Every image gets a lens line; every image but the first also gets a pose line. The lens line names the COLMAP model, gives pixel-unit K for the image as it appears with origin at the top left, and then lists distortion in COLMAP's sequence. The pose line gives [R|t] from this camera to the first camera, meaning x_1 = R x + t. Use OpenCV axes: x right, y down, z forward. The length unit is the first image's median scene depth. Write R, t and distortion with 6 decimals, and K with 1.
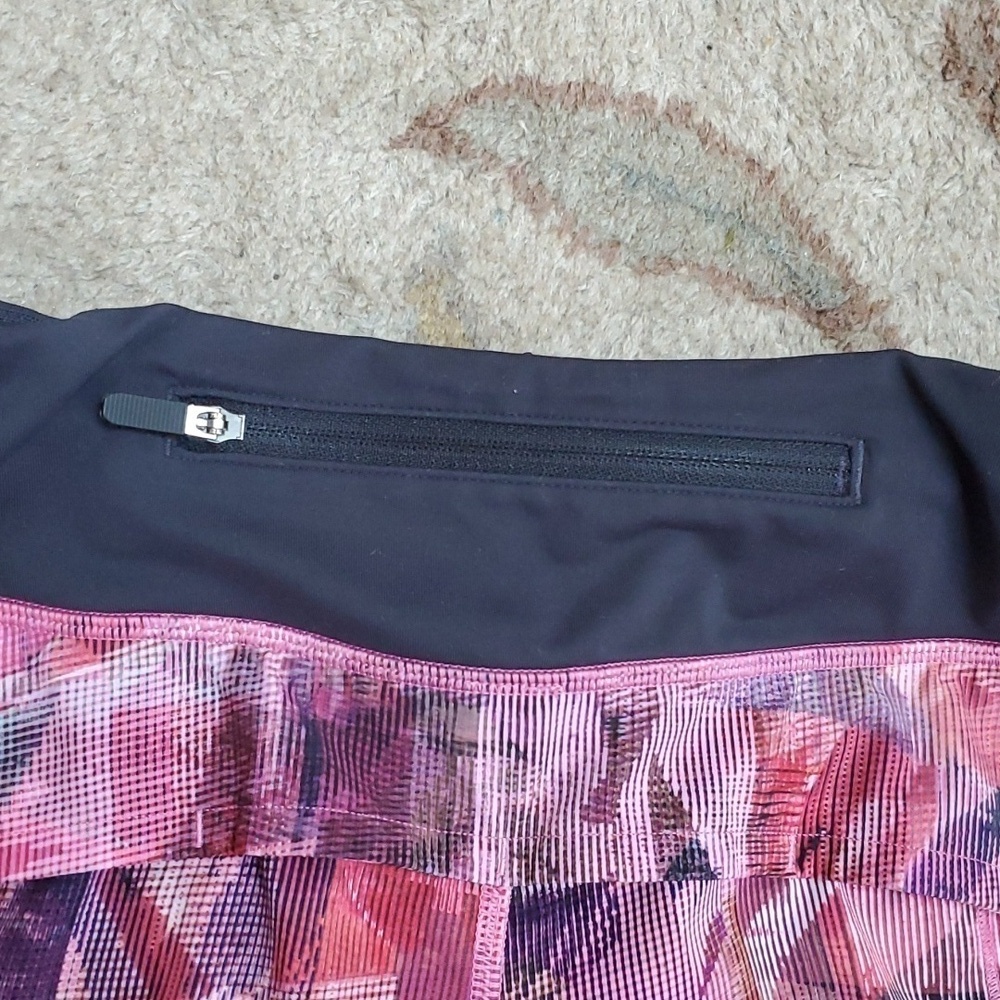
lens RADIAL K [[1679.2, 0, 500.0], [0, 1679.2, 500.0], [0, 0, 1]] dist [0.290337, -1.301927]
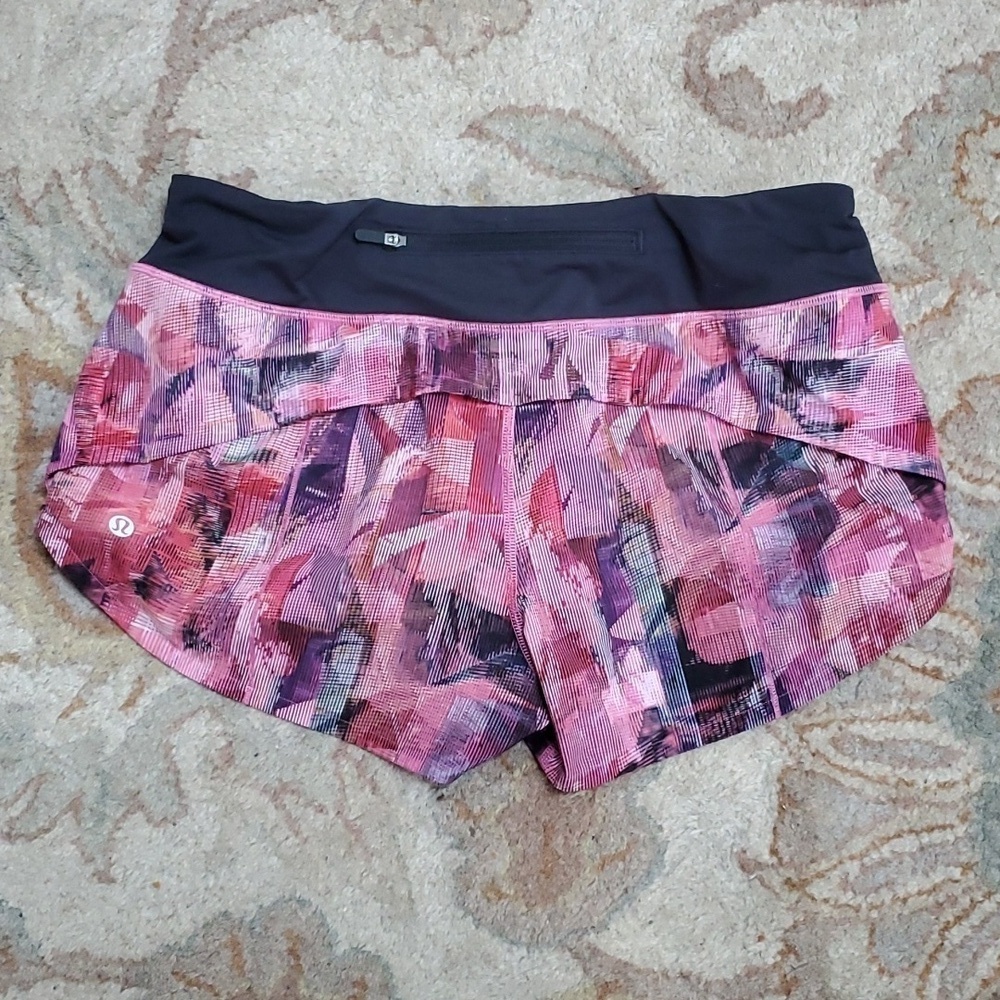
lens RADIAL K [[1679.2, 0, 500.0], [0, 1679.2, 500.0], [0, 0, 1]] dist [0.290337, -1.301927]
pose [[0.989001, -0.064216, -0.133241, 0.304943], [0.054791, 0.995808, -0.073242, 0.531798], [0.137386, 0.065136, 0.988374, -1.494934]]
